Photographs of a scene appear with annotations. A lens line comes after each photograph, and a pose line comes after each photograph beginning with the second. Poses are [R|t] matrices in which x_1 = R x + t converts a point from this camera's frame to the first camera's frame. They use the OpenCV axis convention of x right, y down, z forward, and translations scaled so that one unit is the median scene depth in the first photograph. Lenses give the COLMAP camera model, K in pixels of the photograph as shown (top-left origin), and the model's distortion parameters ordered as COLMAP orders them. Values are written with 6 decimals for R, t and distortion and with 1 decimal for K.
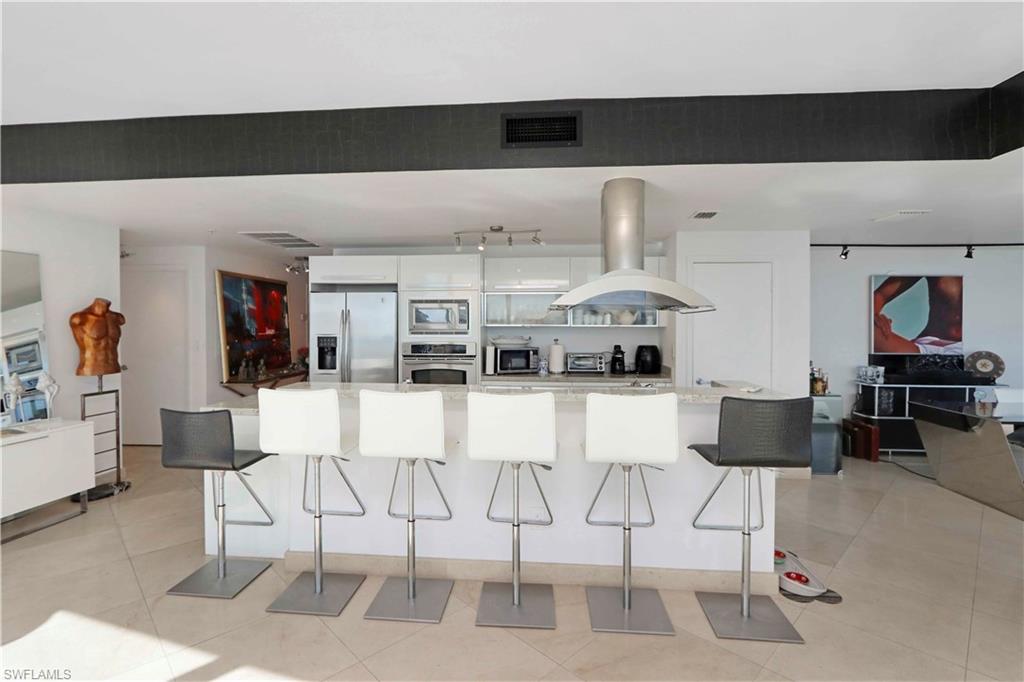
lens RADIAL K [[487.9, 0, 500.4], [0, 487.9, 326.3], [0, 0, 1]] dist [-0.020799, 0.004959]
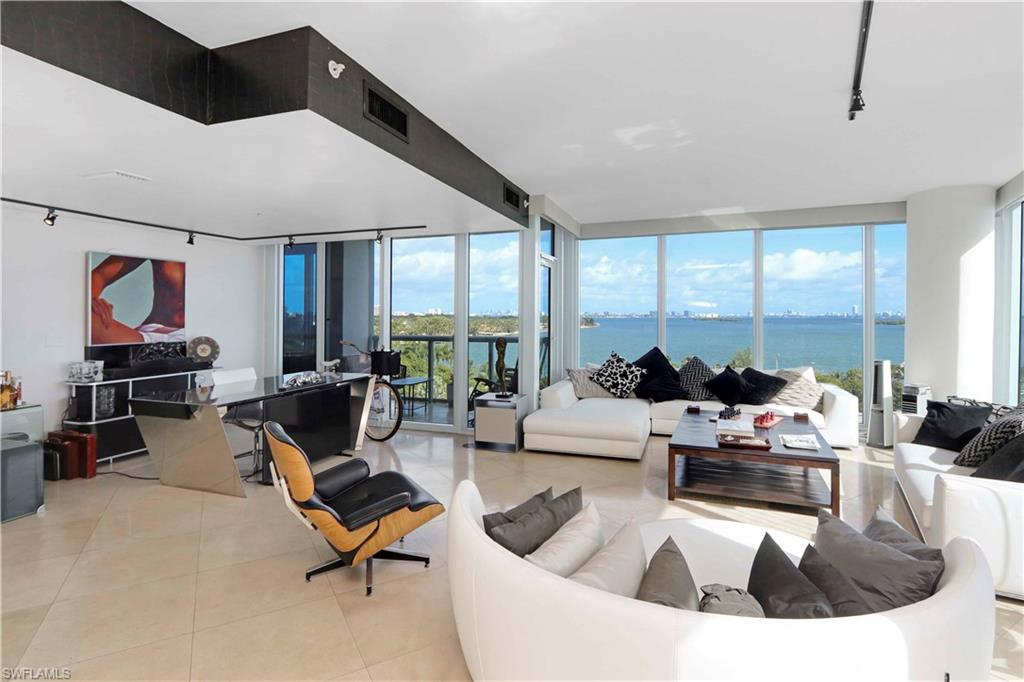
lens RADIAL K [[504.7, 0, 516.6], [0, 504.7, 305.3], [0, 0, 1]] dist [-0.010160, 0.000447]
pose [[0.224083, 0.013913, 0.974471, 0.103883], [0.011546, 0.999790, -0.016930, 0.010694], [-0.974502, 0.015045, 0.223875, 0.099890]]
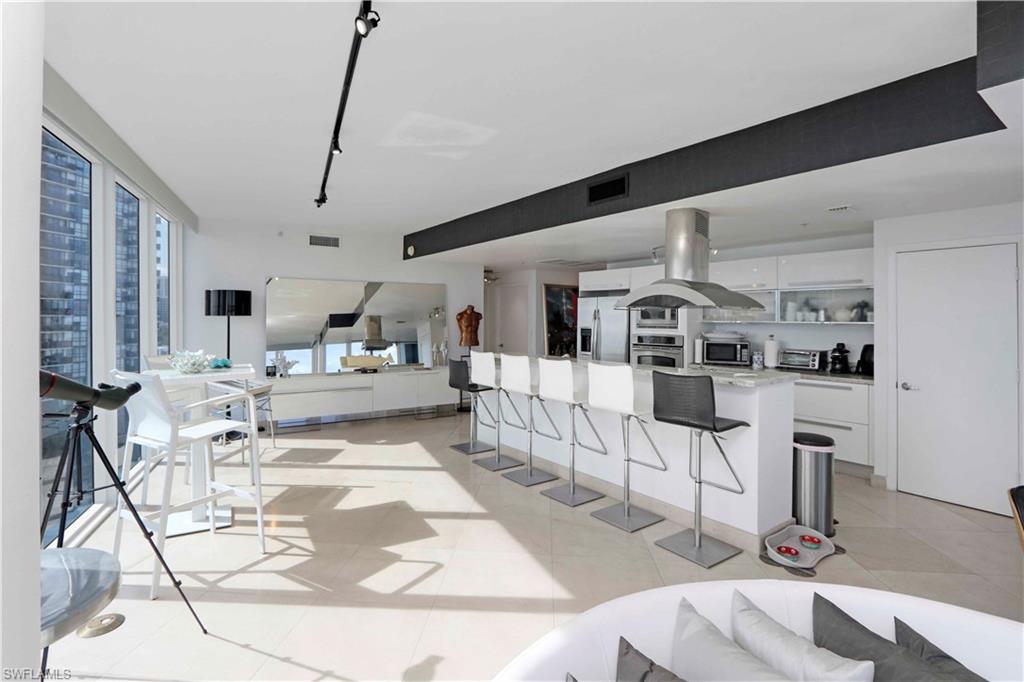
lens RADIAL K [[487.9, 0, 495.6], [0, 487.9, 313.7], [0, 0, 1]] dist [-0.020799, 0.004959]
pose [[0.647877, -0.005163, -0.761727, 0.543795], [-0.008792, 0.999860, -0.014254, 0.000629], [0.761694, 0.015932, 0.647741, -0.122744]]
